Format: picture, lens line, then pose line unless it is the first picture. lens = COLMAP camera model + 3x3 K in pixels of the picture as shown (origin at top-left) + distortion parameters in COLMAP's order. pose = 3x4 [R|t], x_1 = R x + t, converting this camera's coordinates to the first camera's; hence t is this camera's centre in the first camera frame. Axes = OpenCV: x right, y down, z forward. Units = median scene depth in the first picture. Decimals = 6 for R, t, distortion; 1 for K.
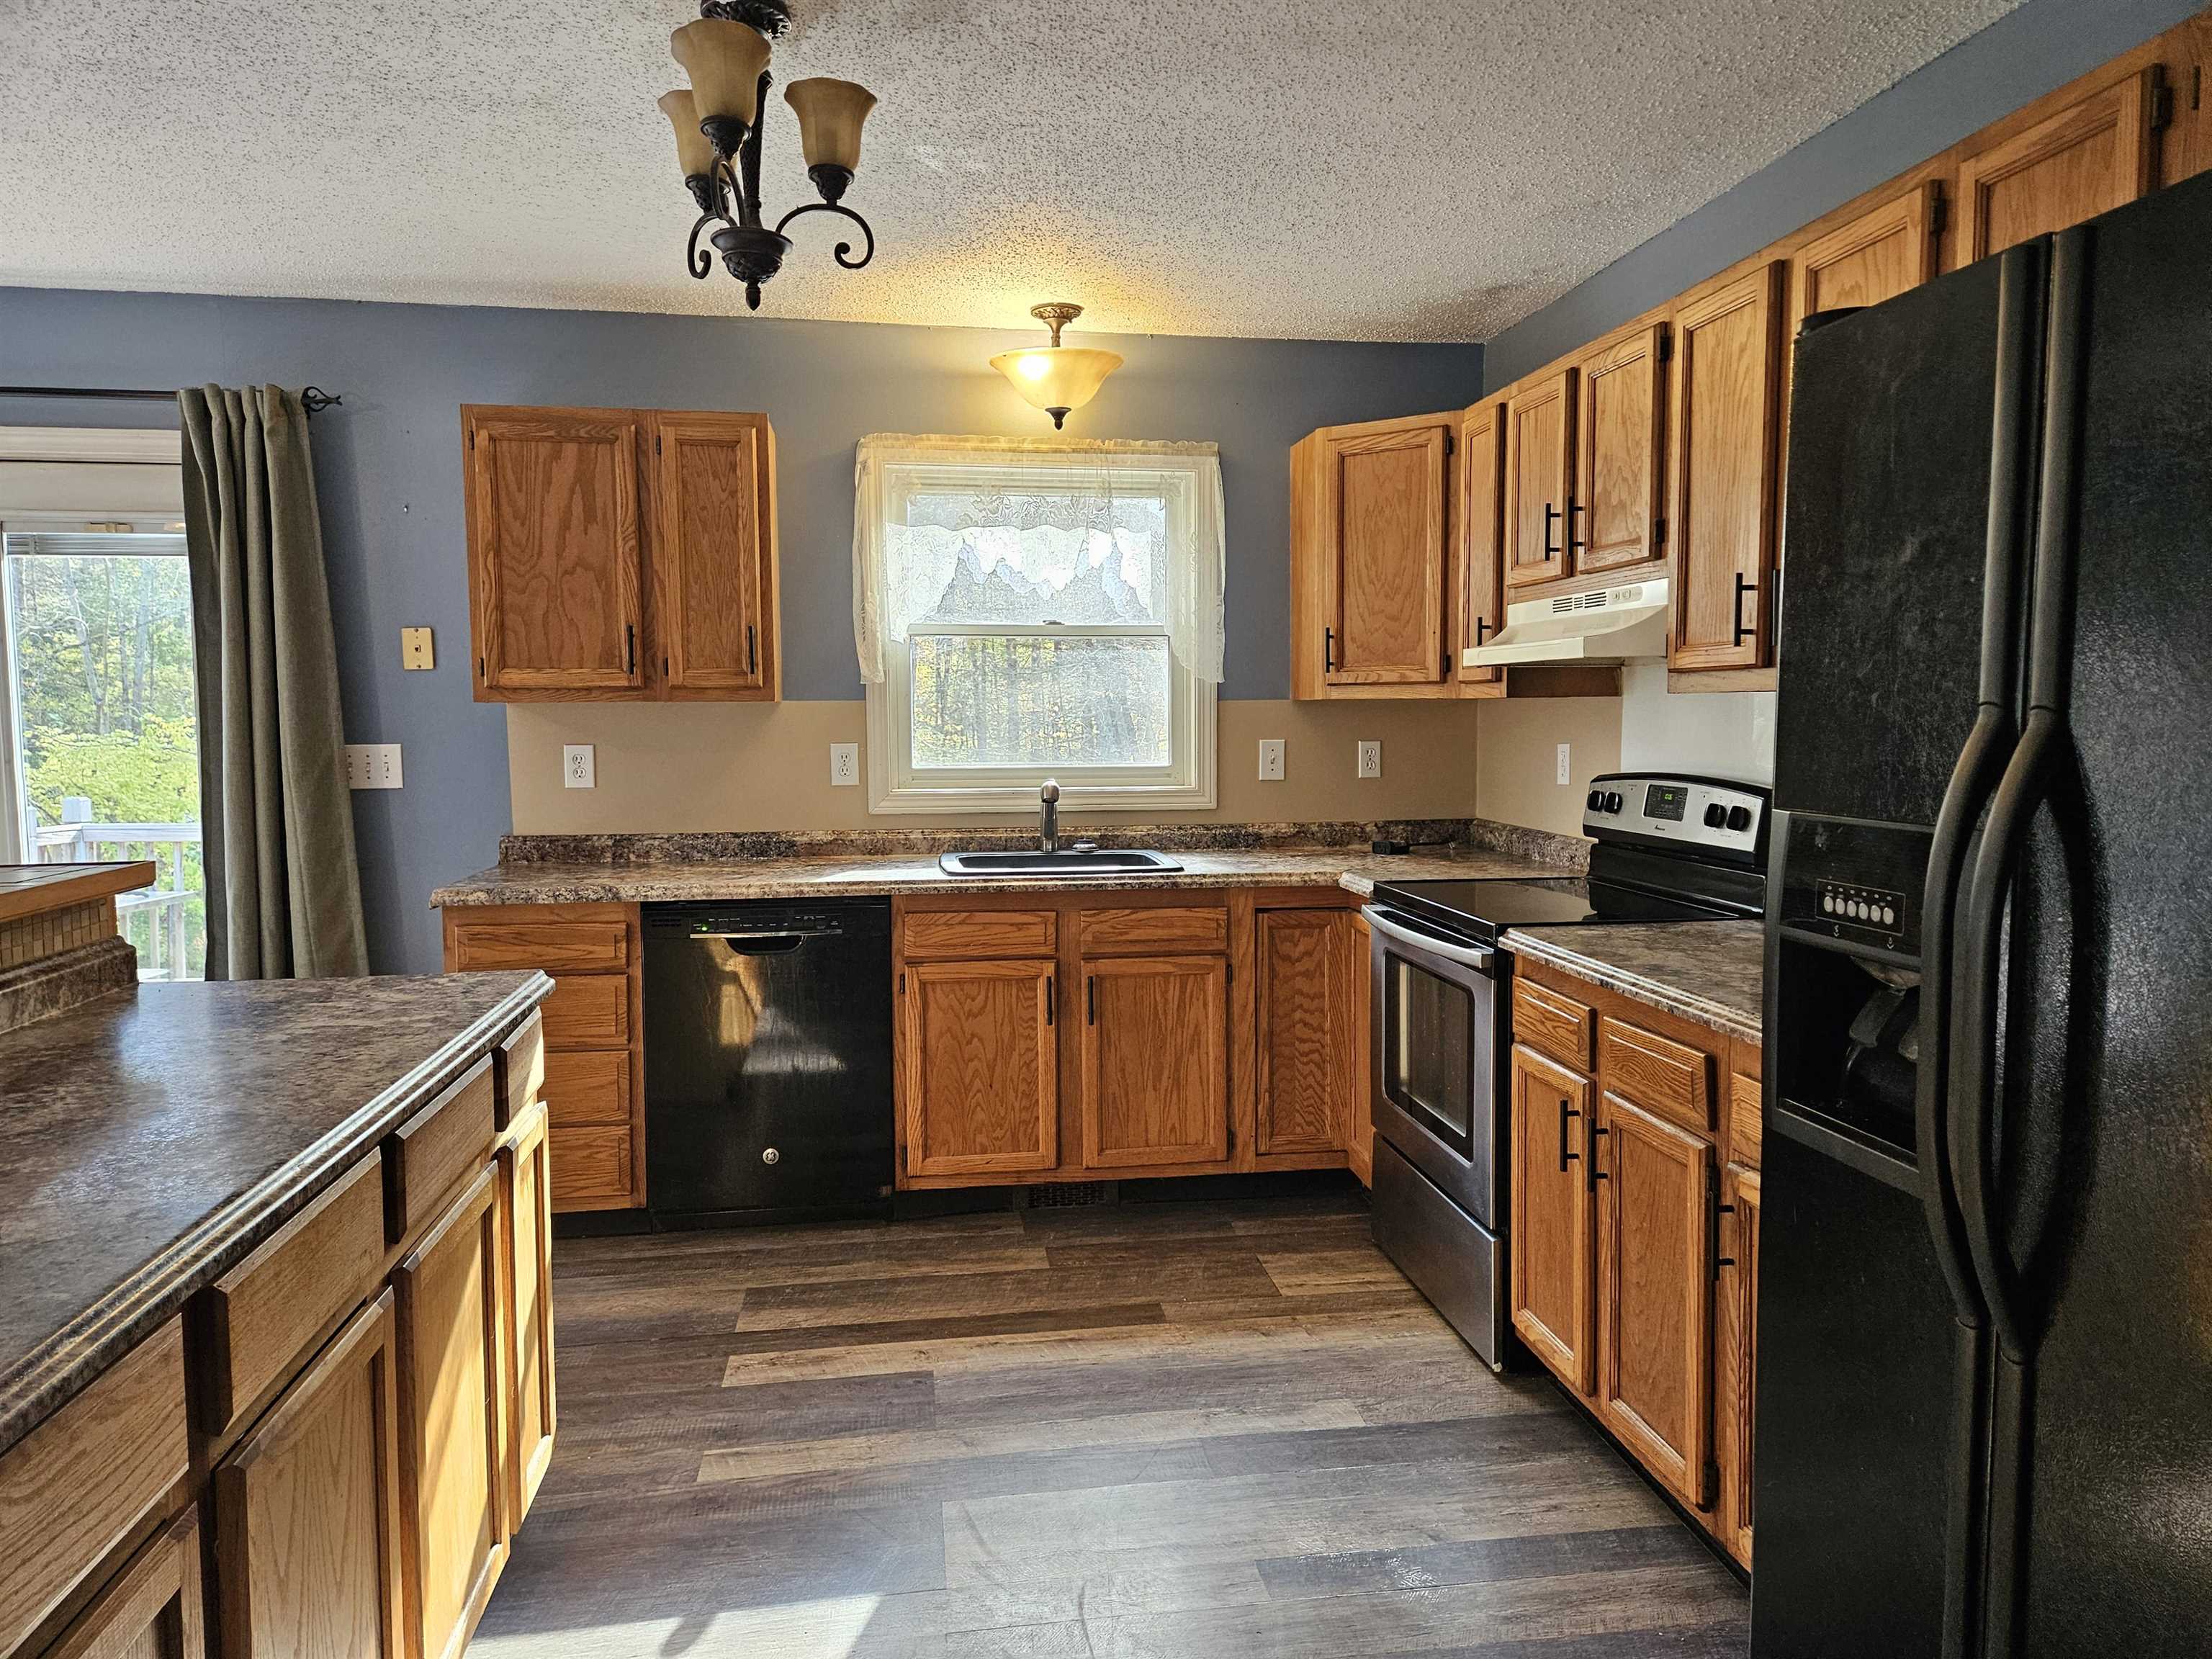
lens RADIAL K [[1458.6, 0, 1108.8], [0, 1458.6, 805.1], [0, 0, 1]] dist [0.052447, 0.000390]
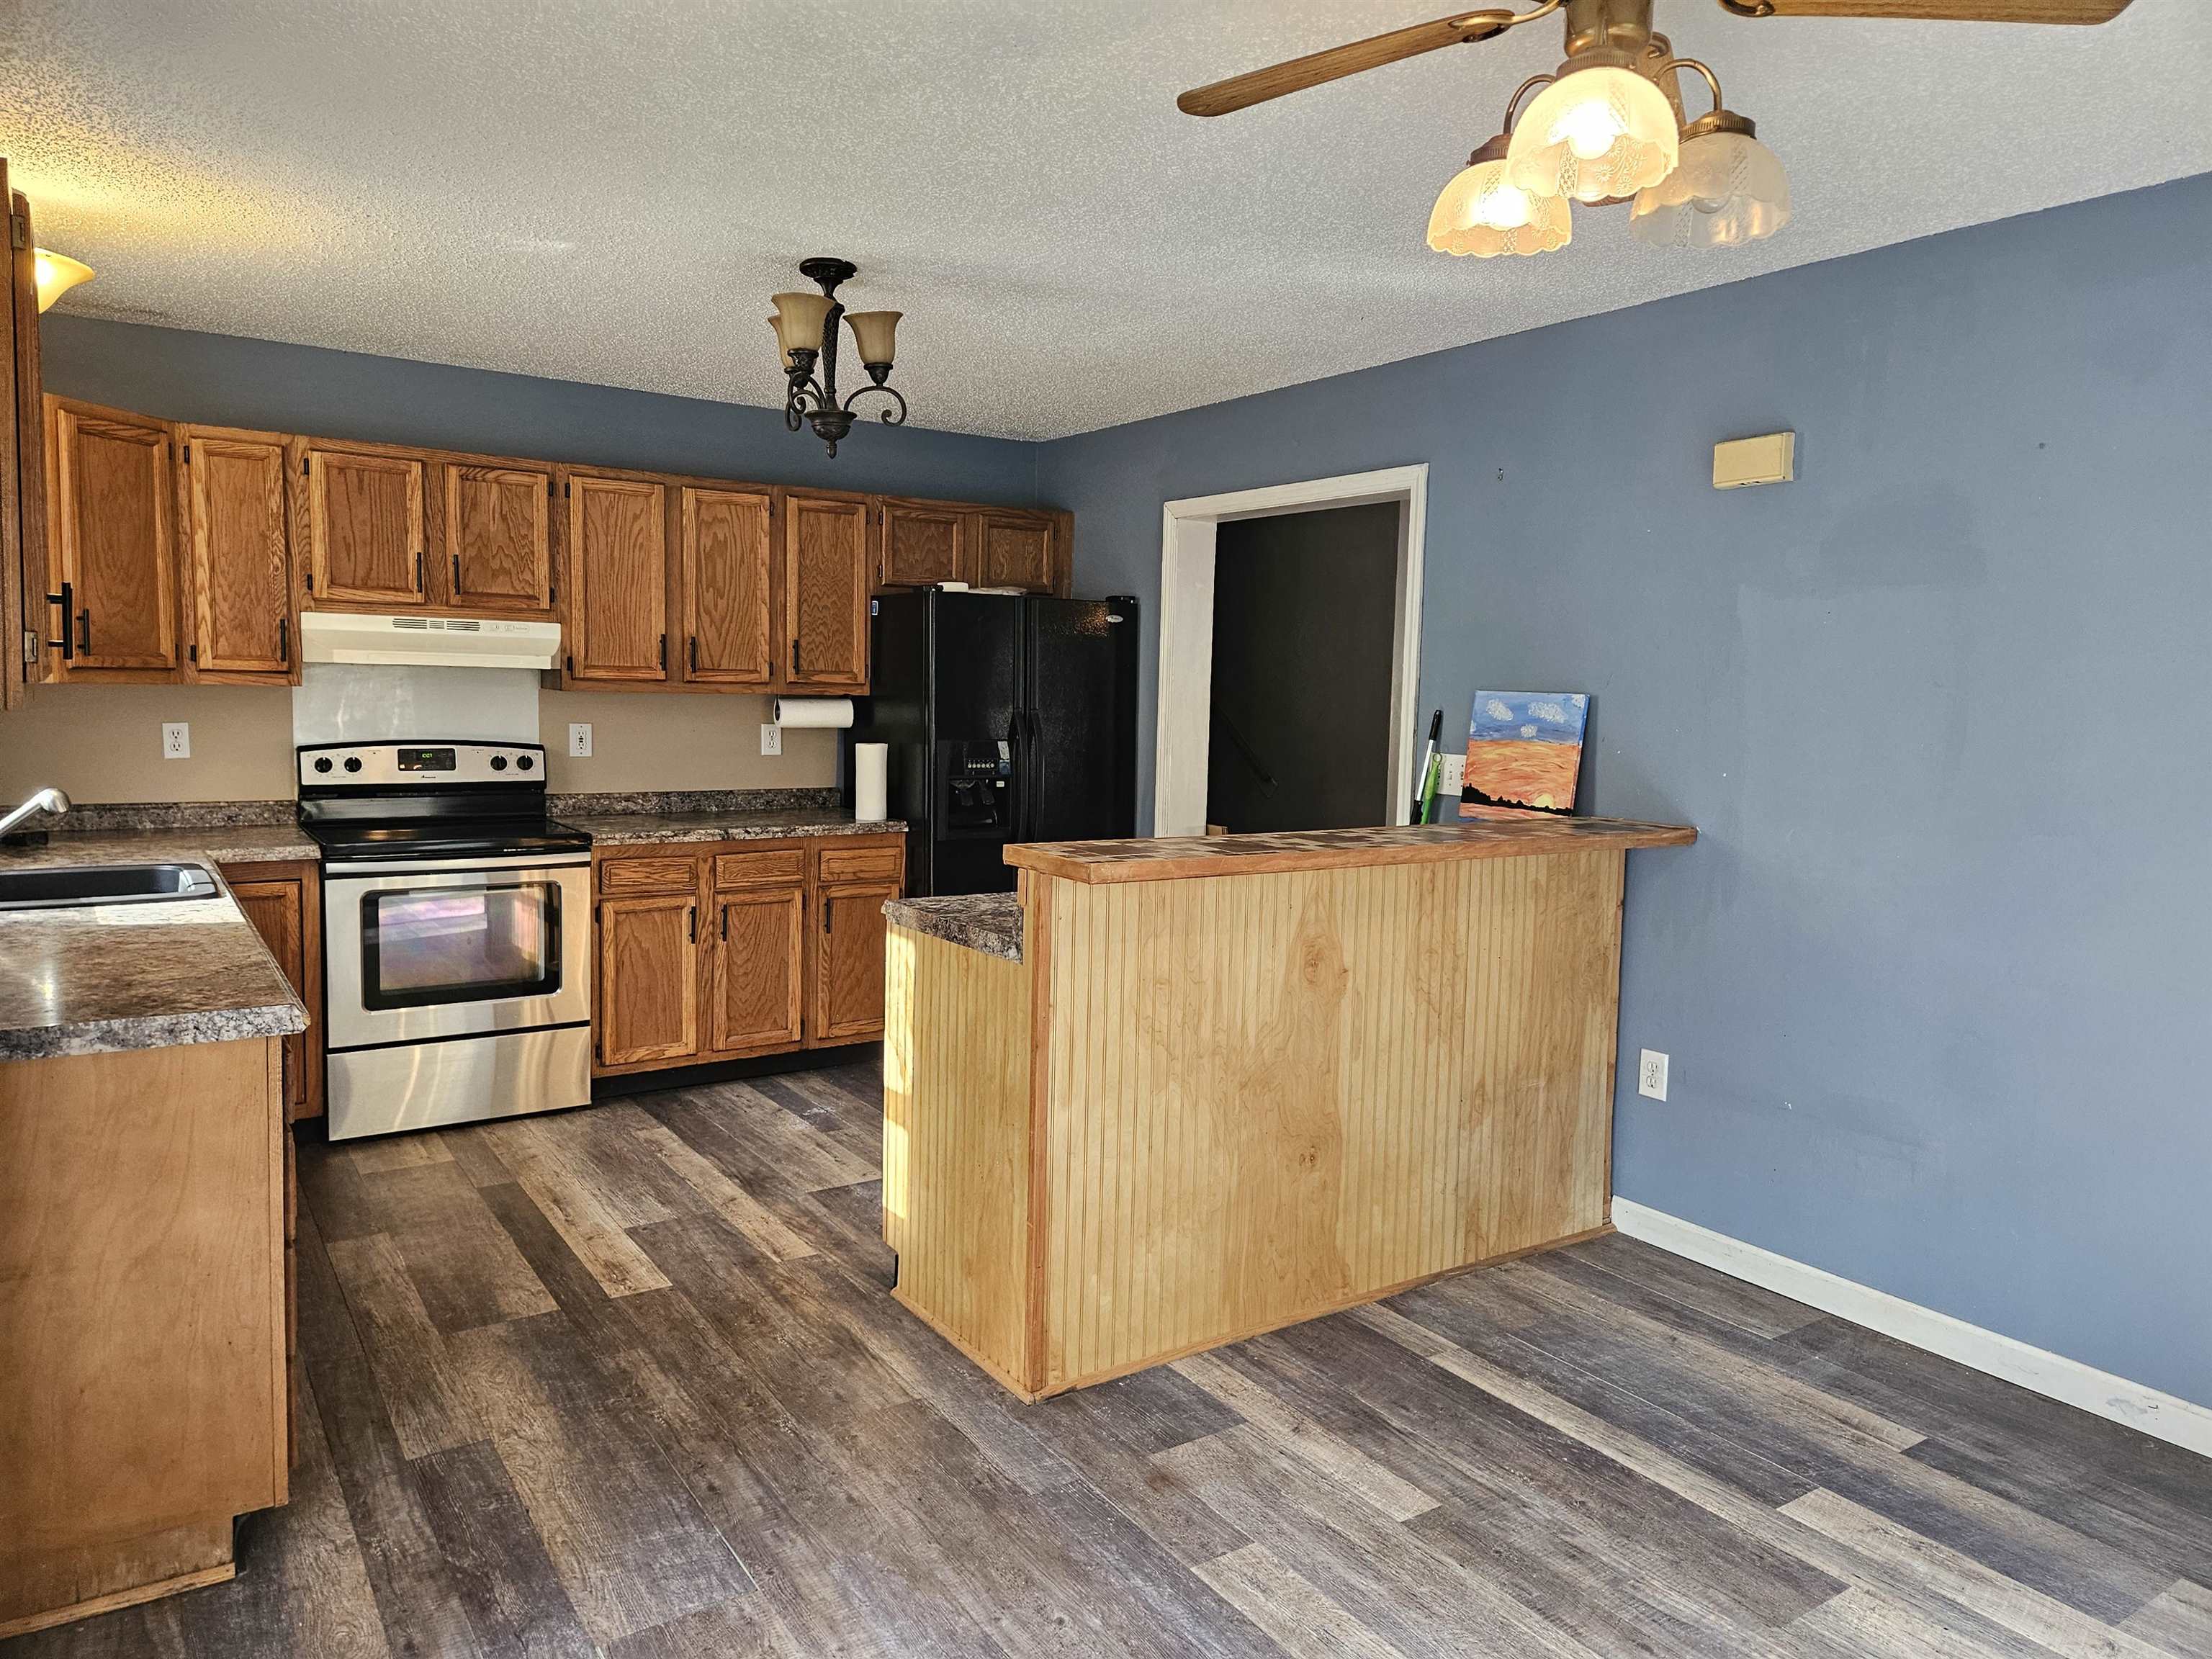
lens RADIAL K [[1464.2, 0, 1106.0], [0, 1464.2, 829.5], [0, 0, 1]] dist [-0.000785, 0.000462]
pose [[-0.428014, -0.093735, 0.898898, -1.378428], [0.036712, 0.991983, 0.120922, -0.094313], [-0.903026, 0.084757, -0.421142, 1.105547]]
